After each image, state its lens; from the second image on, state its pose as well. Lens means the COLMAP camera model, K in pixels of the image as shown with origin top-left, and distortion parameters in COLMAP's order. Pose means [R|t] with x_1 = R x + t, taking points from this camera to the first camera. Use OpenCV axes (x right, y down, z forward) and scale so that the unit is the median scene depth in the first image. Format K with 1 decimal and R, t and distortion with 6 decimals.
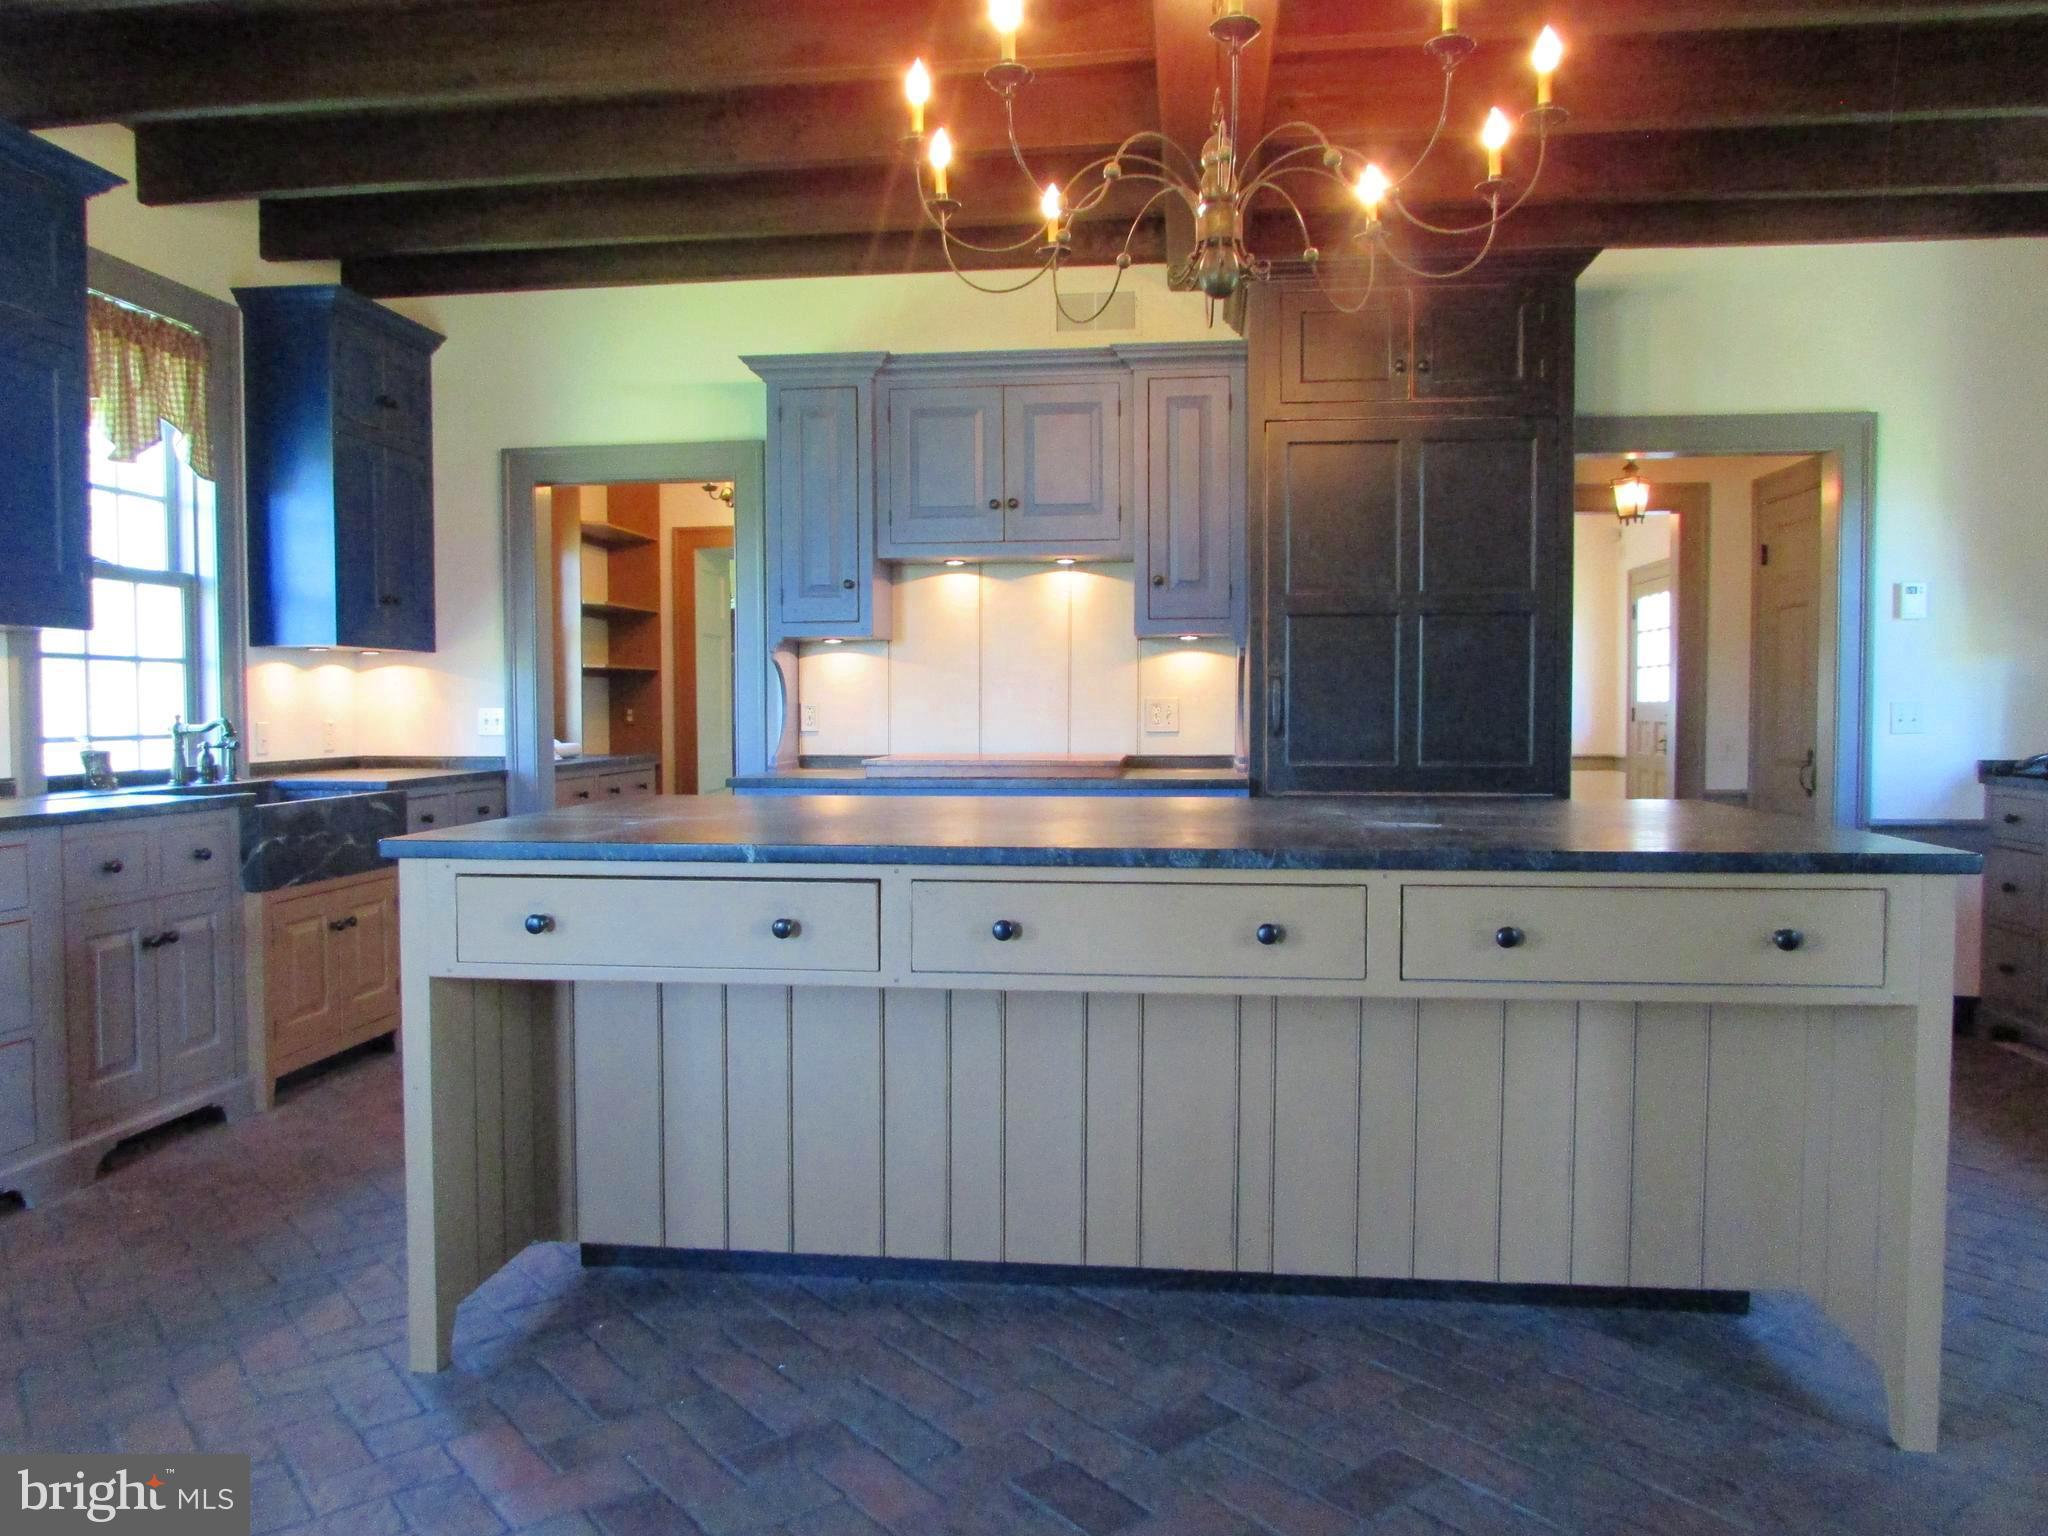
lens RADIAL K [[1458.7, 0, 1024.0], [0, 1458.7, 768.0], [0, 0, 1]] dist [-0.033643, 0.002384]
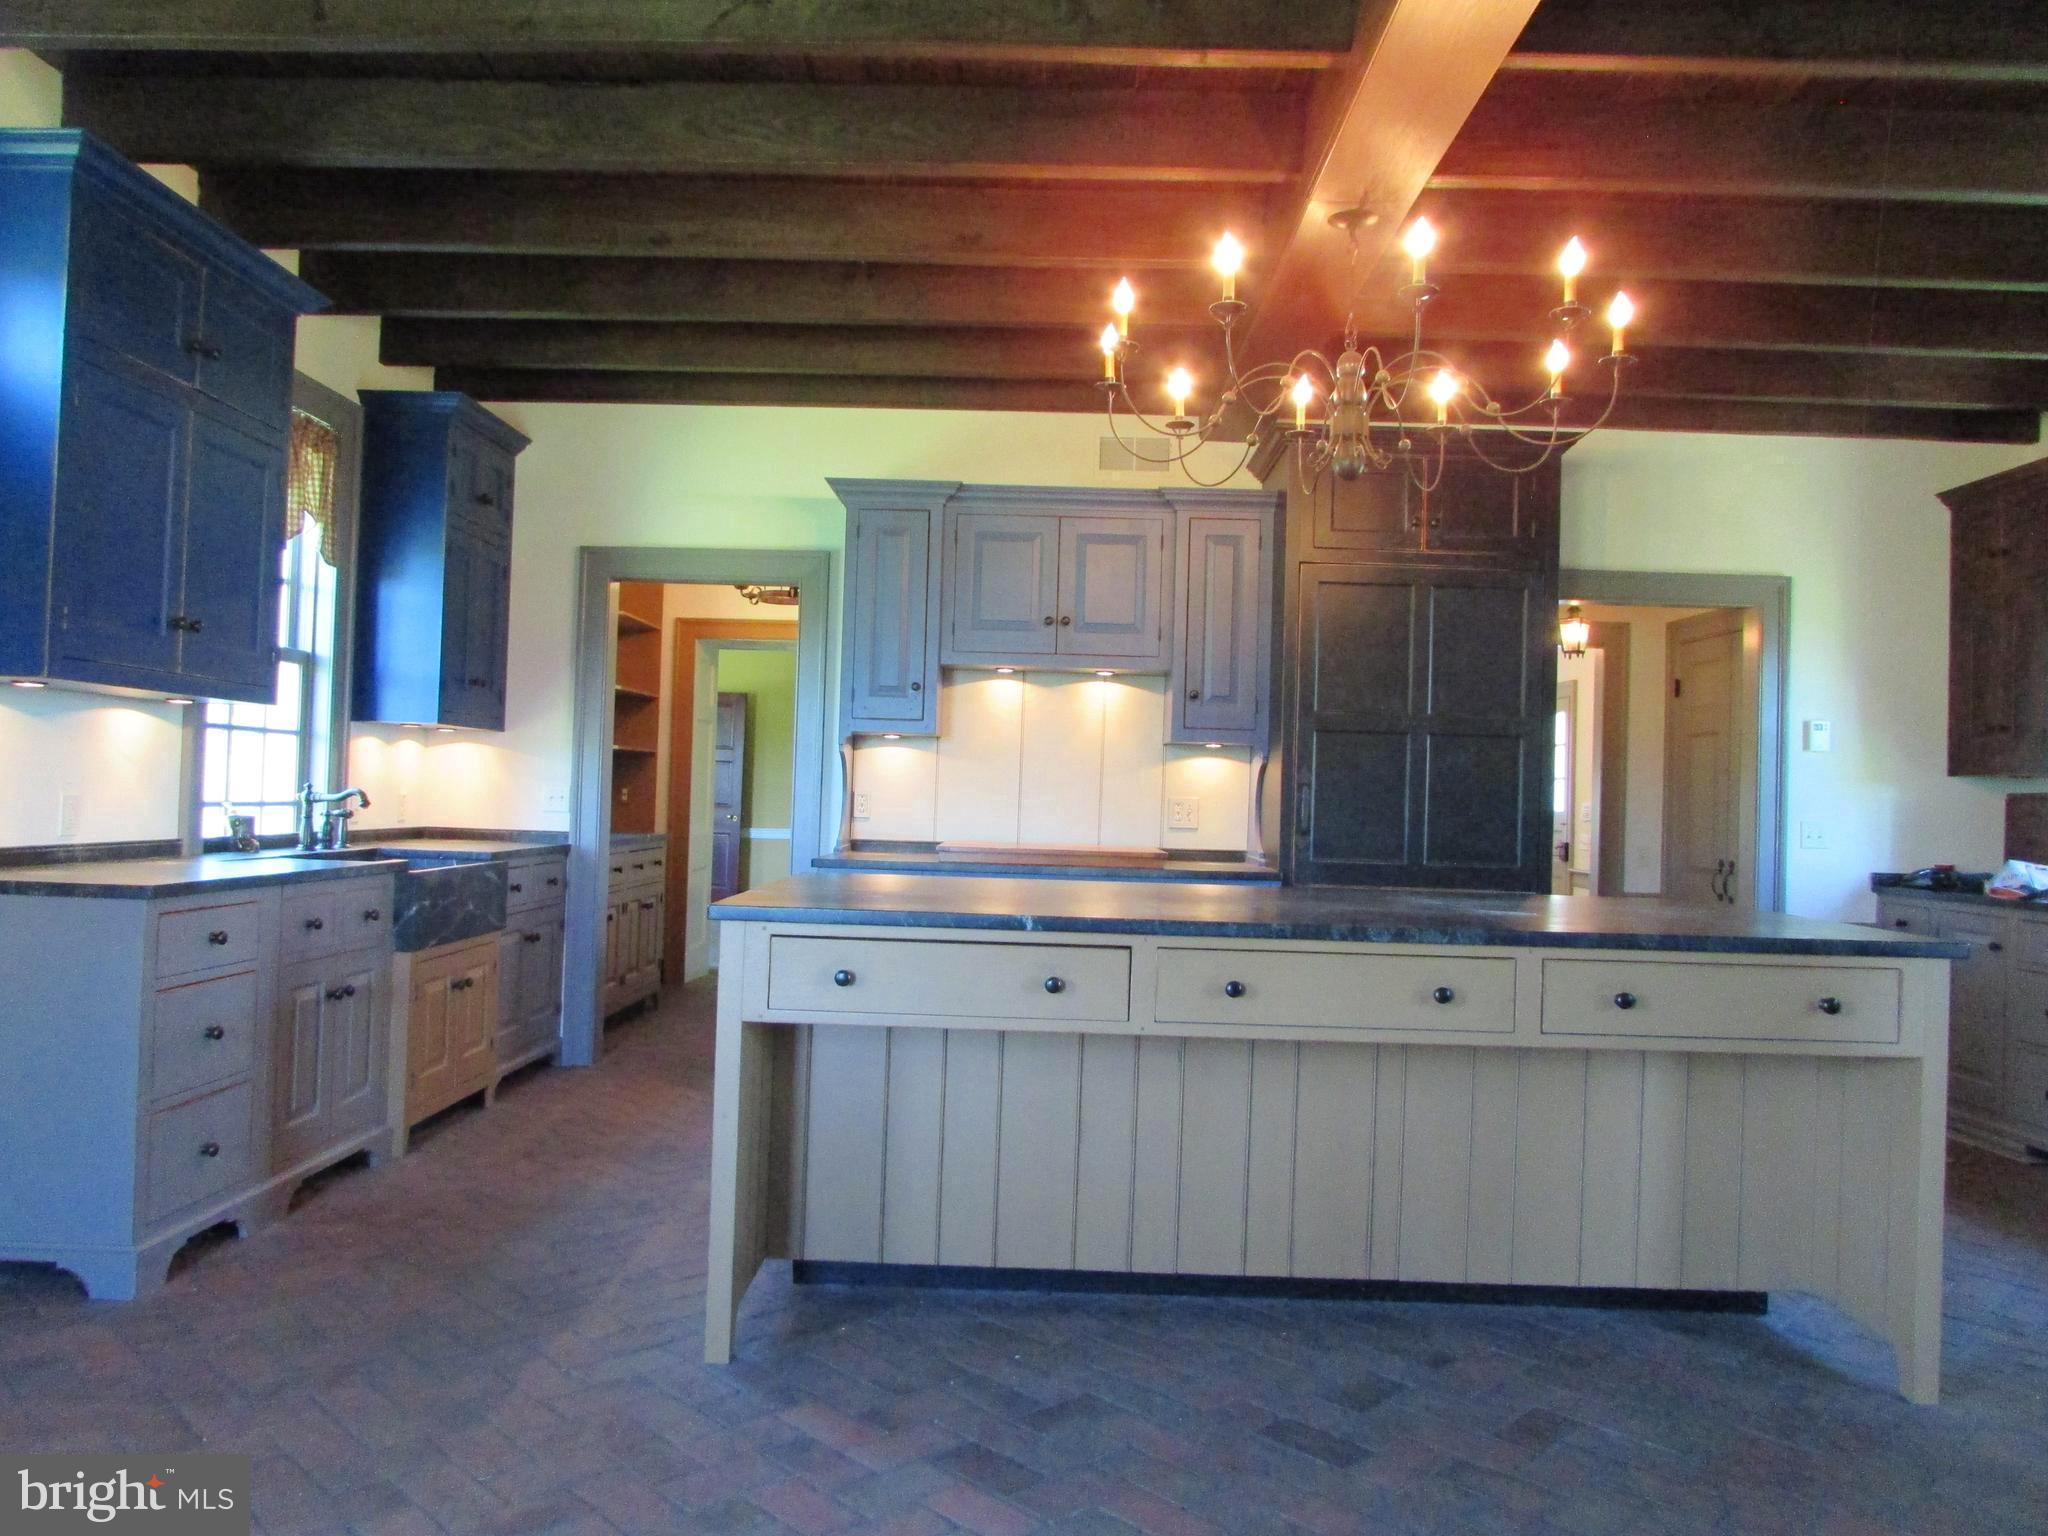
lens RADIAL K [[1458.7, 0, 1024.0], [0, 1458.7, 768.0], [0, 0, 1]] dist [-0.033643, 0.002384]
pose [[0.994271, 0.034991, 0.100997, -0.161111], [-0.028806, 0.997657, -0.062057, 0.002379], [-0.102932, 0.058793, 0.992949, -0.114789]]
